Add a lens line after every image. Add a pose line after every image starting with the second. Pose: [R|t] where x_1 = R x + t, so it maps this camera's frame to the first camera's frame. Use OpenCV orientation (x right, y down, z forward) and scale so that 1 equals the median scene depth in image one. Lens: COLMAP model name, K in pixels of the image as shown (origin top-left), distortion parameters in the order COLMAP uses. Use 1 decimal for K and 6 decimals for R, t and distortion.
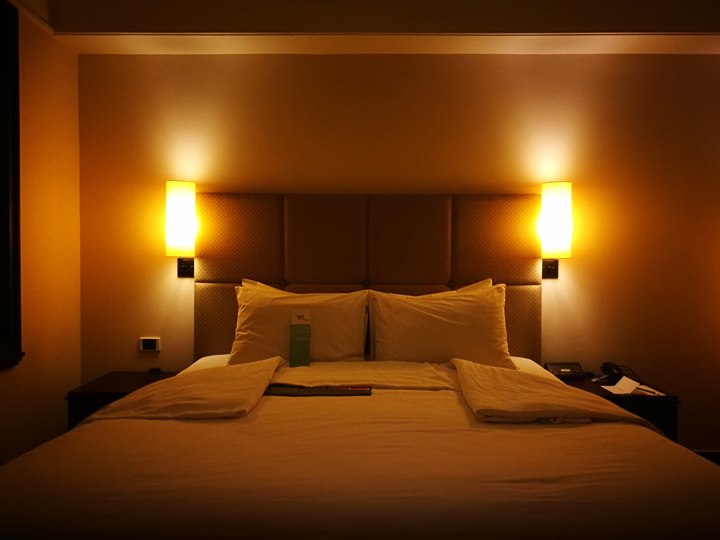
lens RADIAL K [[542.5, 0, 360.0], [0, 542.5, 270.0], [0, 0, 1]] dist [-0.003508, -0.001294]
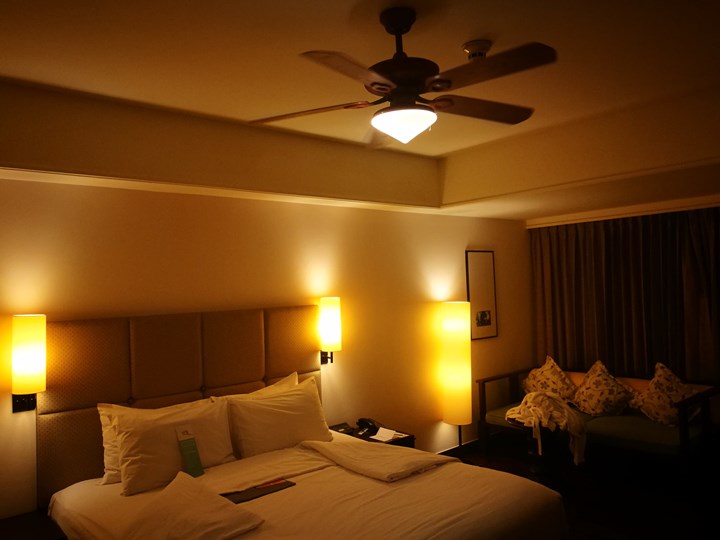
lens RADIAL K [[542.5, 0, 360.0], [0, 542.5, 270.0], [0, 0, 1]] dist [-0.003508, -0.001294]
pose [[0.764308, -0.009790, 0.644777, -0.493689], [0.057188, 0.996974, -0.052652, -0.154226], [-0.642311, 0.077115, 0.762555, -0.131249]]
